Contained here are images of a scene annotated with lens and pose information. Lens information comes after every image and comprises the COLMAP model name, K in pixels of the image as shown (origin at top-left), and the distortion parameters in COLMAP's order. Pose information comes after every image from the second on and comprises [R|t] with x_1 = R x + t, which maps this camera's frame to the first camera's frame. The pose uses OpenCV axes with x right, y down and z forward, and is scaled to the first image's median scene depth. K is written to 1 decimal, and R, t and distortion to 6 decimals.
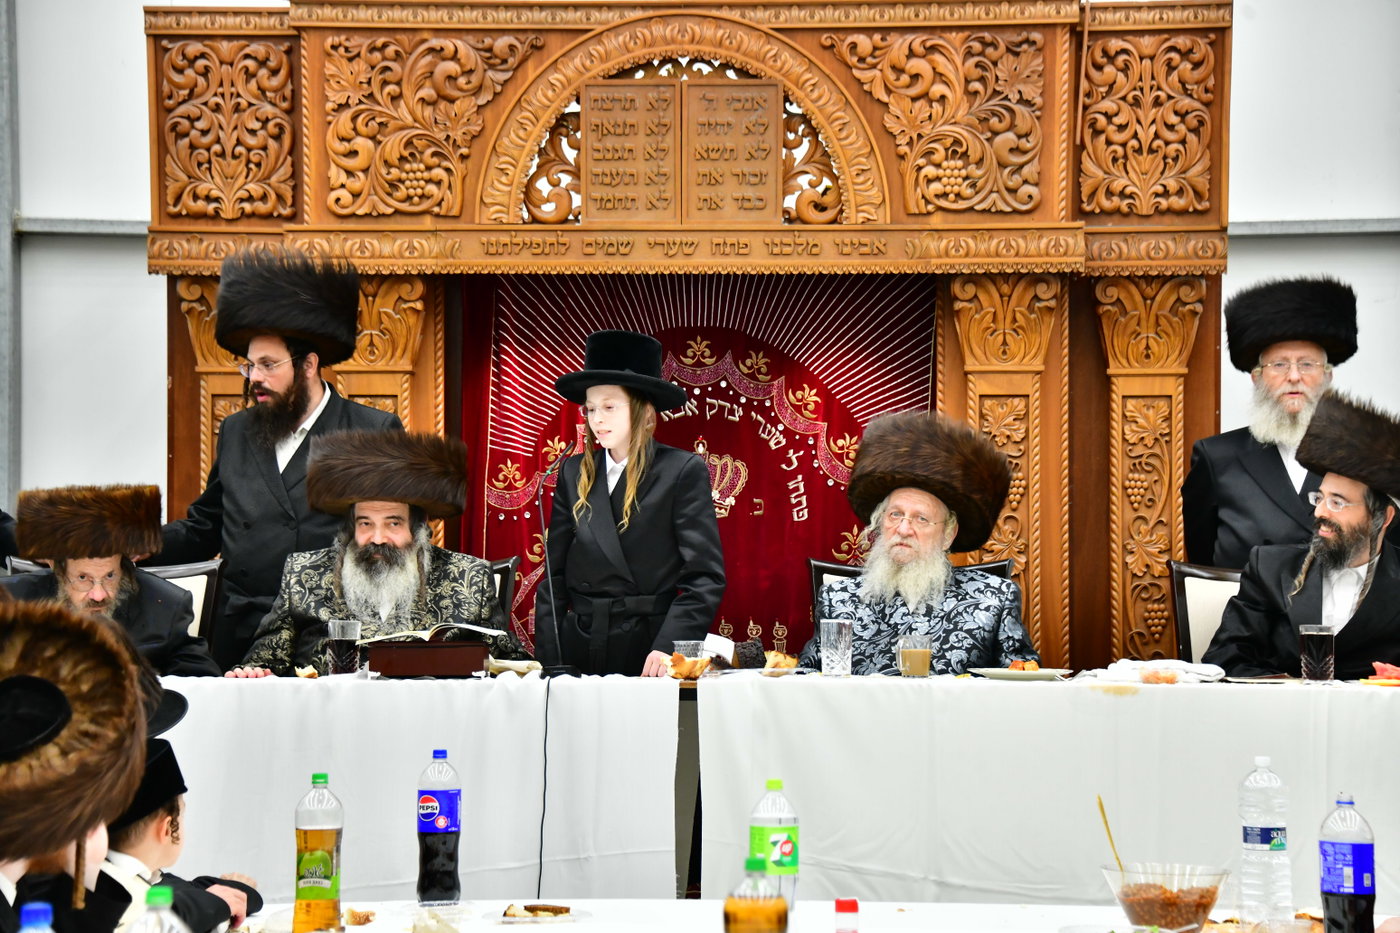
lens RADIAL K [[3734.6, 0, 710.1], [0, 3734.6, 492.3], [0, 0, 1]] dist [0.904980, 0.966166]
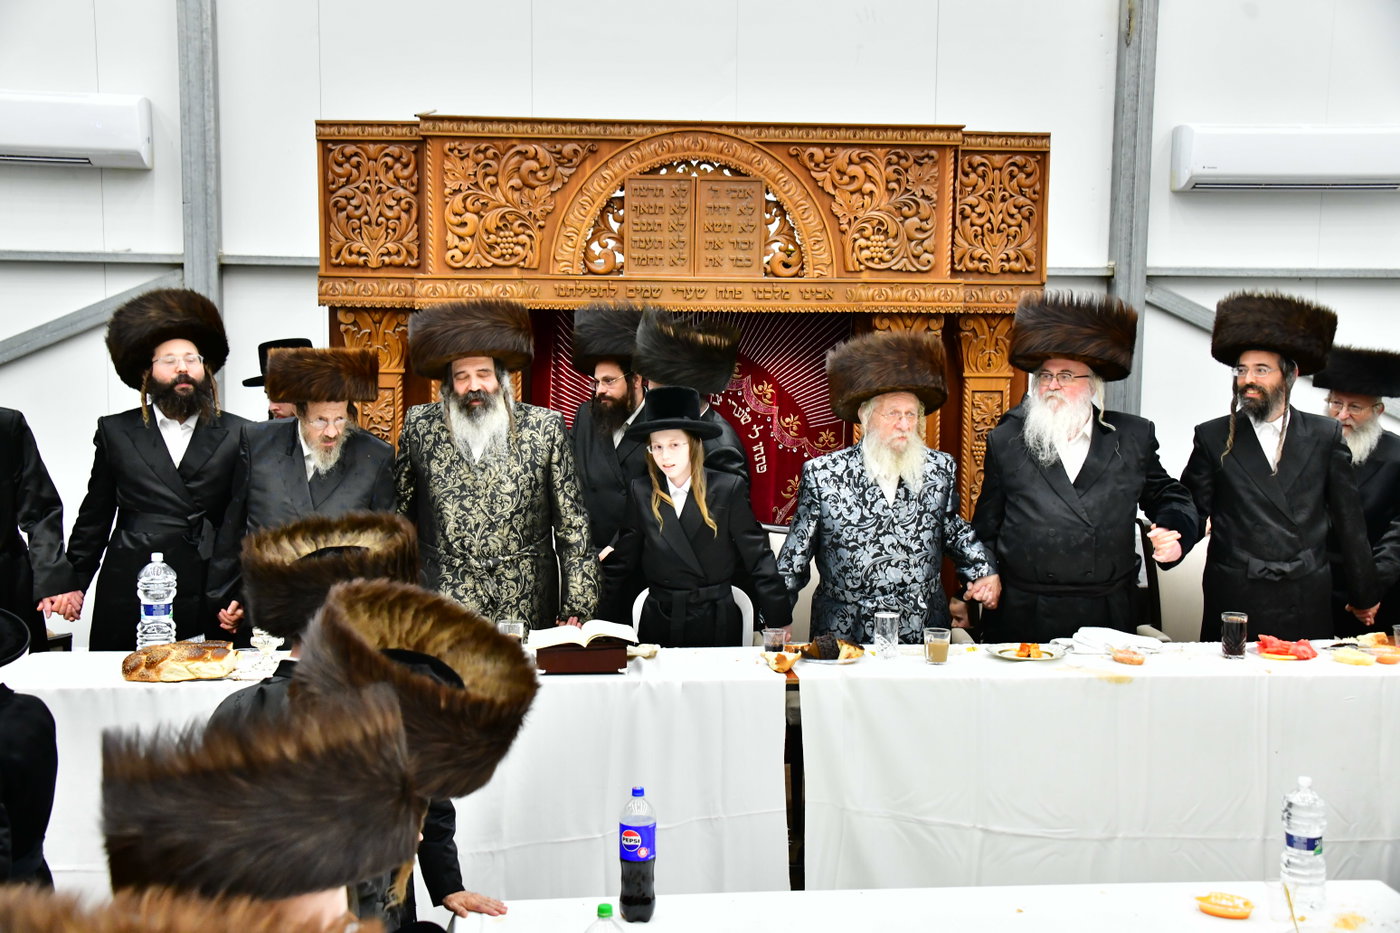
lens RADIAL K [[1582.4, 0, 700.0], [0, 1582.4, 466.5], [0, 0, 1]] dist [0.057935, 0.053975]
pose [[0.990486, -0.005586, 0.137500, -0.088688], [-0.008814, 0.994549, 0.103895, -0.061538], [-0.137330, -0.104118, 0.985038, 0.390071]]
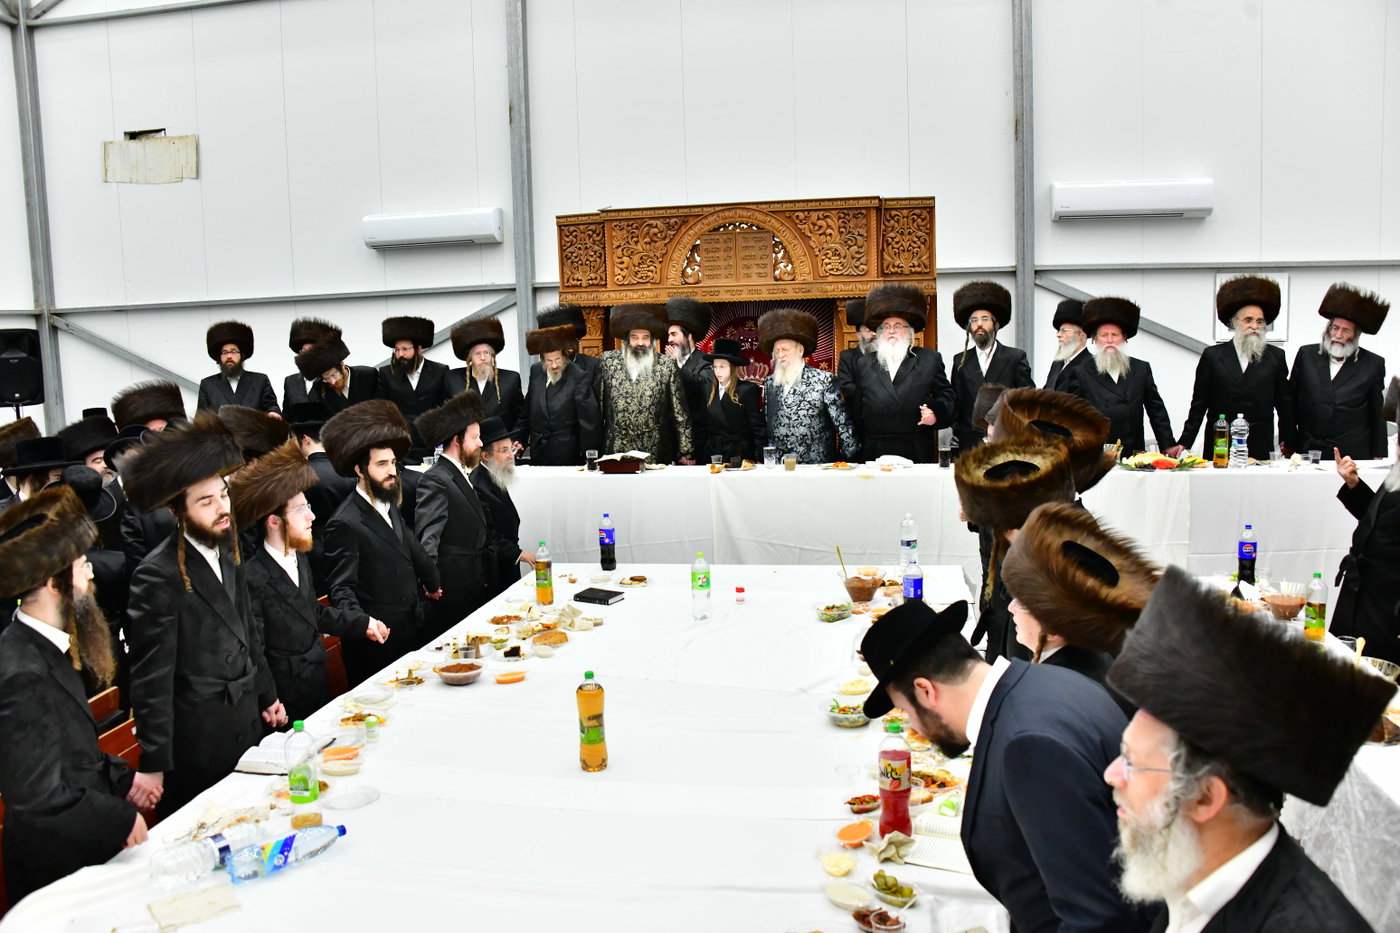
lens RADIAL K [[1118.0, 0, 712.8], [0, 1118.0, 471.3], [0, 0, 1]] dist [-0.155914, 0.084900]
pose [[0.989332, -0.013666, -0.145039, 0.090476], [0.036516, 0.987069, 0.156081, -0.062653], [0.141030, -0.159713, 0.977038, 0.175531]]
